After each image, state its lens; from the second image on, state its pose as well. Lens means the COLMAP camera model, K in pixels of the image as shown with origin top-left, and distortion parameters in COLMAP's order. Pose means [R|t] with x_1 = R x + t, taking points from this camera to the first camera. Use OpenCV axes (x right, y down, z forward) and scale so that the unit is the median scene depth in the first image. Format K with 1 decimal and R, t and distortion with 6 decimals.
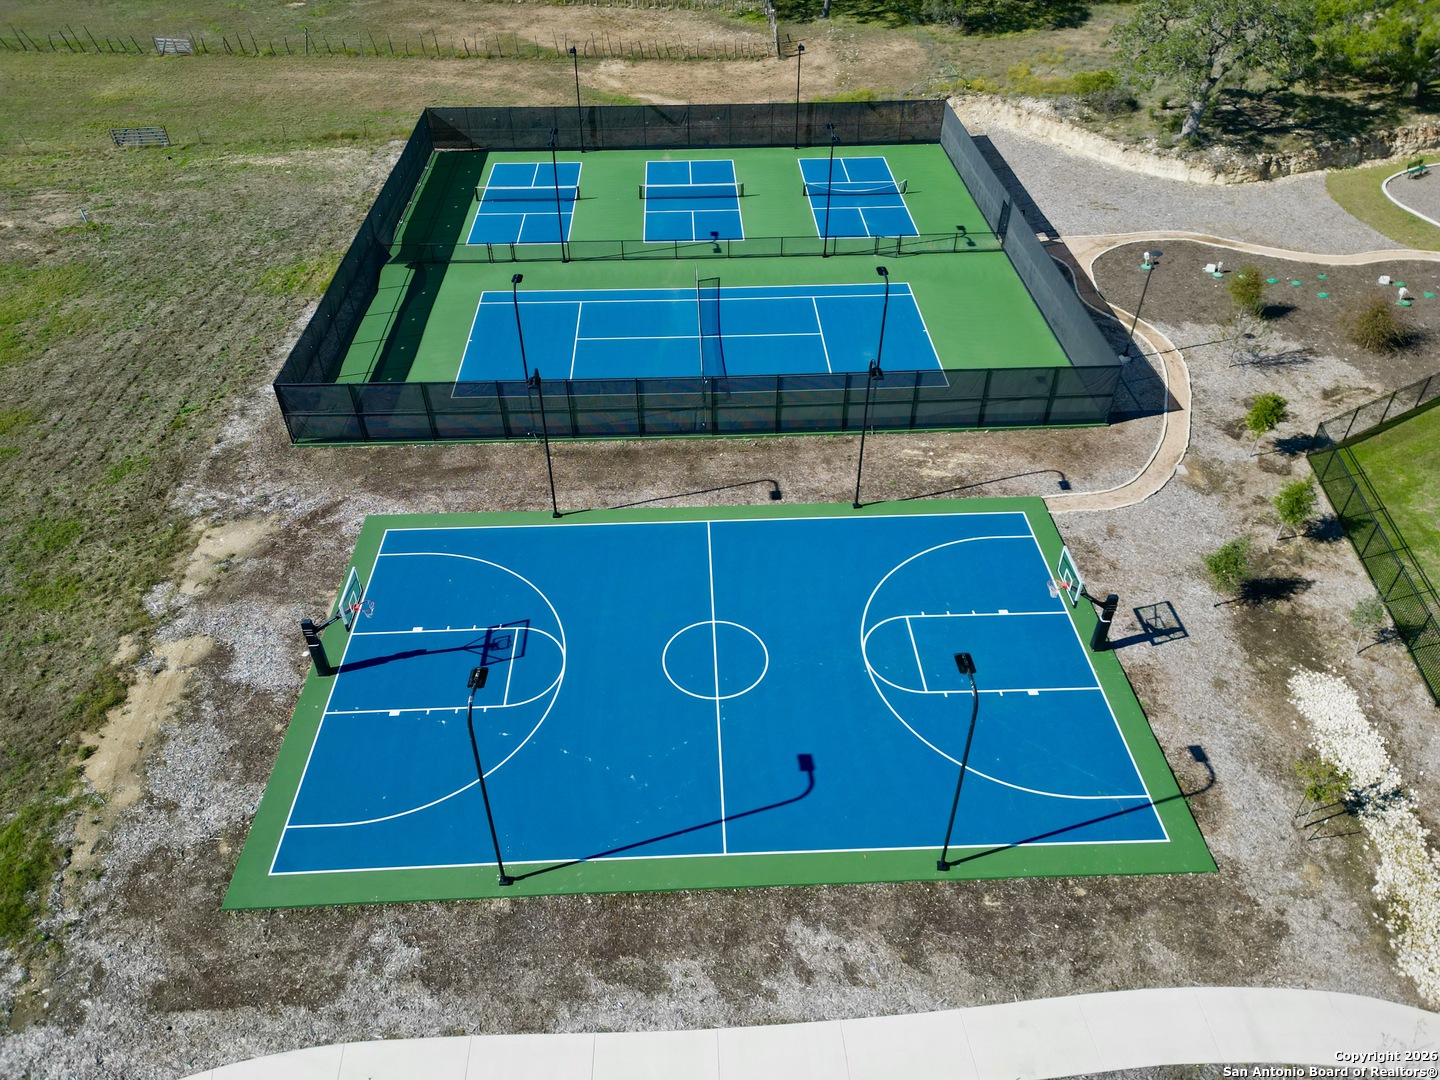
lens RADIAL K [[1004.5, 0, 720.0], [0, 1004.5, 540.0], [0, 0, 1]] dist [0.028289, -0.007343]
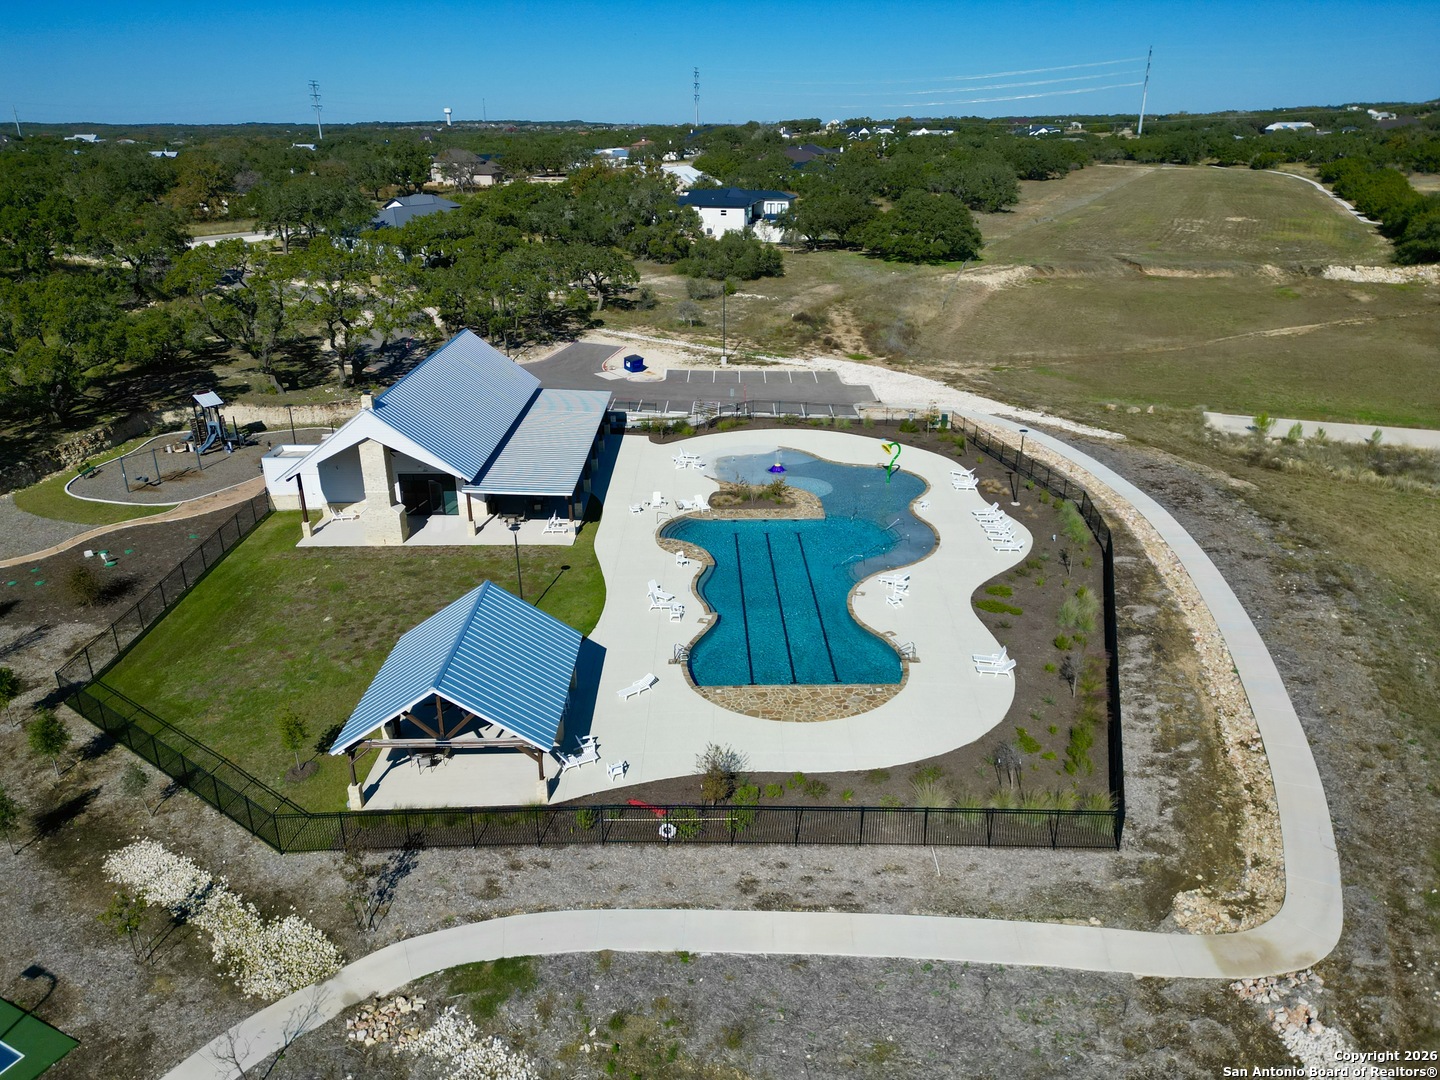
lens RADIAL K [[1004.5, 0, 720.0], [0, 1004.5, 540.0], [0, 0, 1]] dist [0.028289, -0.007343]
pose [[0.480393, -0.327224, 0.813724, 0.055908], [0.560875, 0.827899, 0.001805, 0.136594], [-0.674272, 0.455530, 0.581248, -0.178360]]
